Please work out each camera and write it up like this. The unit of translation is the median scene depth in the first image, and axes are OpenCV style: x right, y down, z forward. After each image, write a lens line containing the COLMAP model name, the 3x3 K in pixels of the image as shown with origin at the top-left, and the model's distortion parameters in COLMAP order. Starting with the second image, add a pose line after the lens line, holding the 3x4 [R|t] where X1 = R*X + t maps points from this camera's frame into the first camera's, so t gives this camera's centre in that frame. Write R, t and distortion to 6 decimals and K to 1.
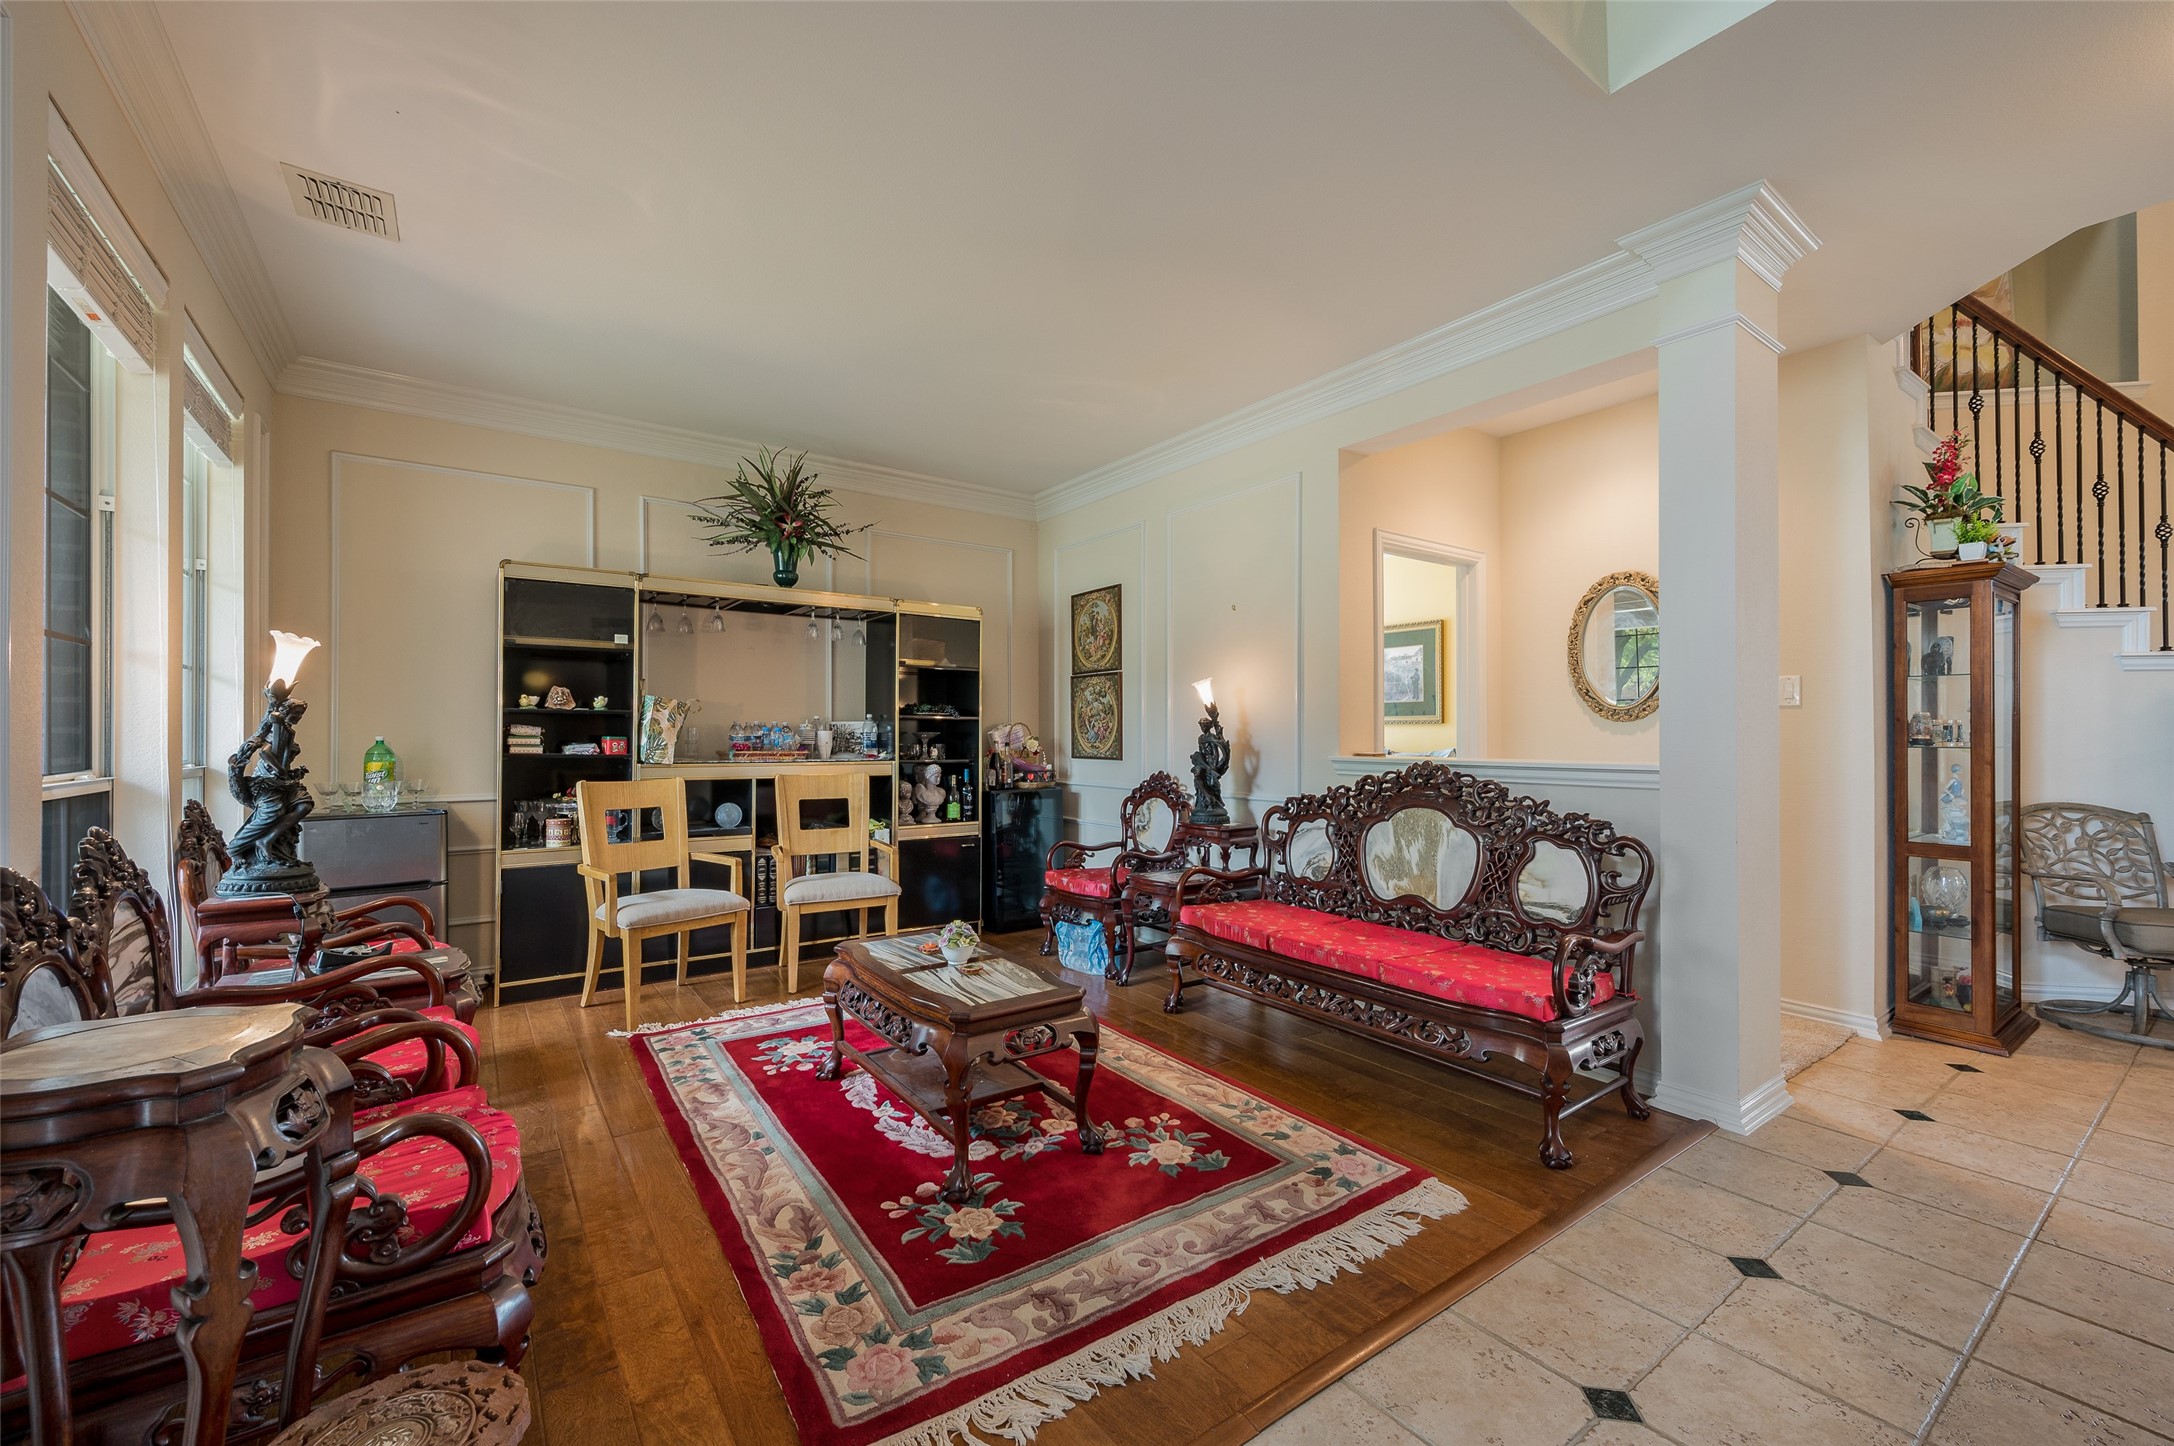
lens RADIAL K [[879.9, 0, 1105.8], [0, 879.9, 737.2], [0, 0, 1]] dist [0.009940, 0.000063]
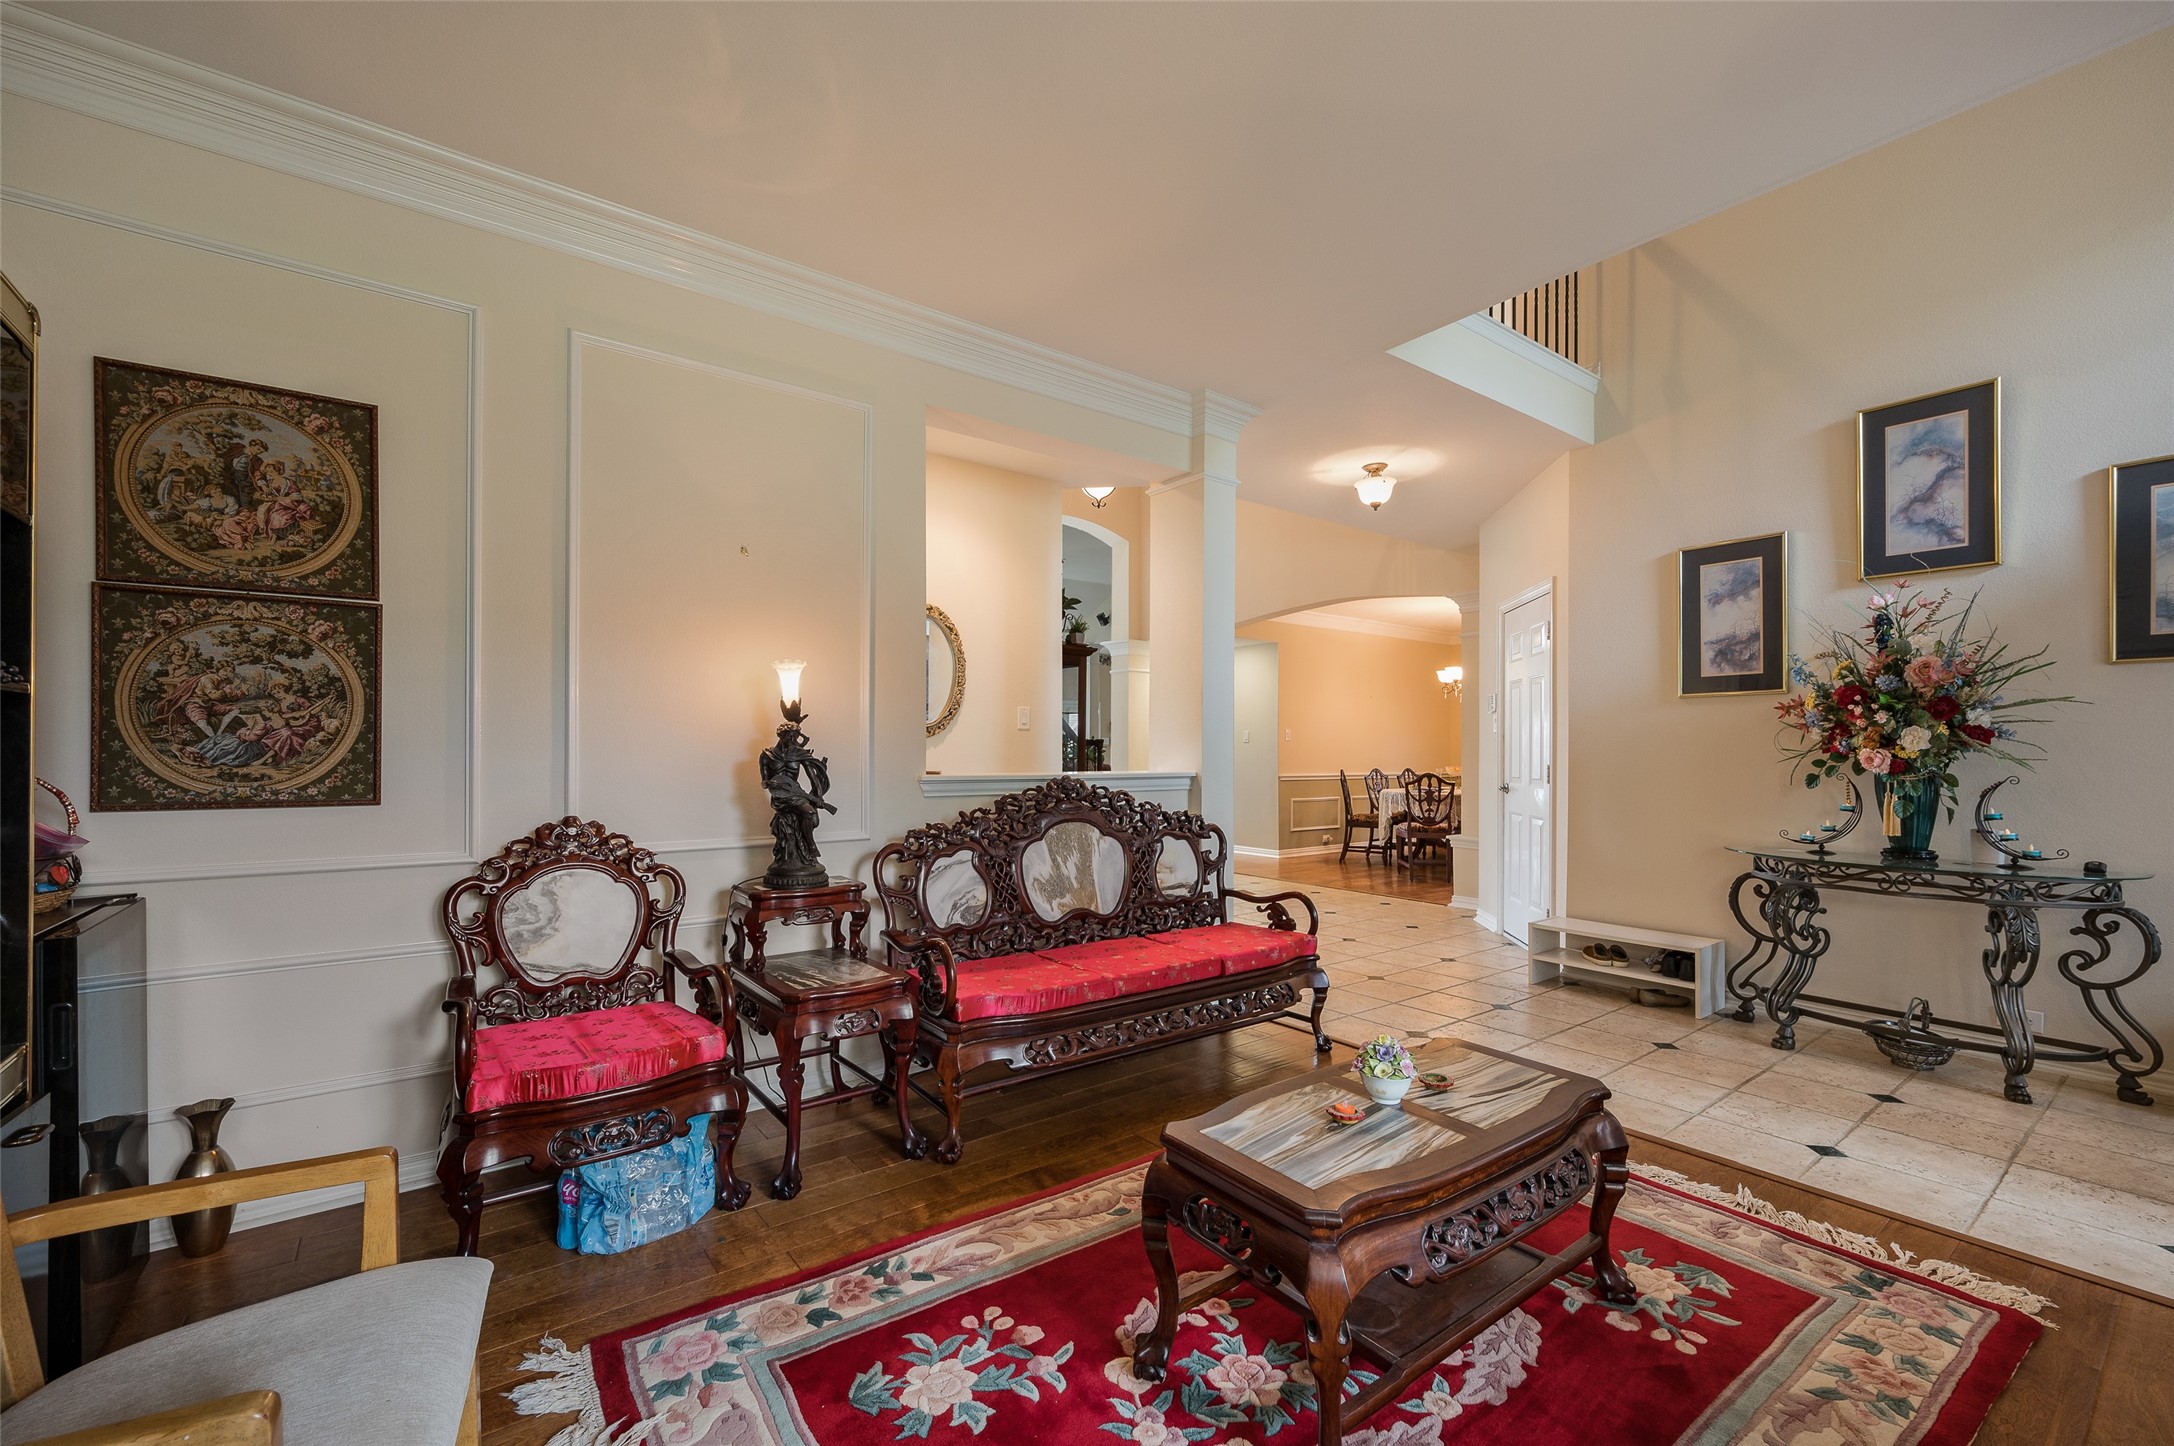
lens RADIAL K [[879.9, 0, 1105.8], [0, 879.9, 737.2], [0, 0, 1]] dist [0.009940, 0.000063]
pose [[-0.013477, 0.014461, 0.999805, -0.653729], [-0.003813, 0.999887, -0.014514, -0.003732], [-0.999902, -0.004008, -0.013421, 0.959521]]
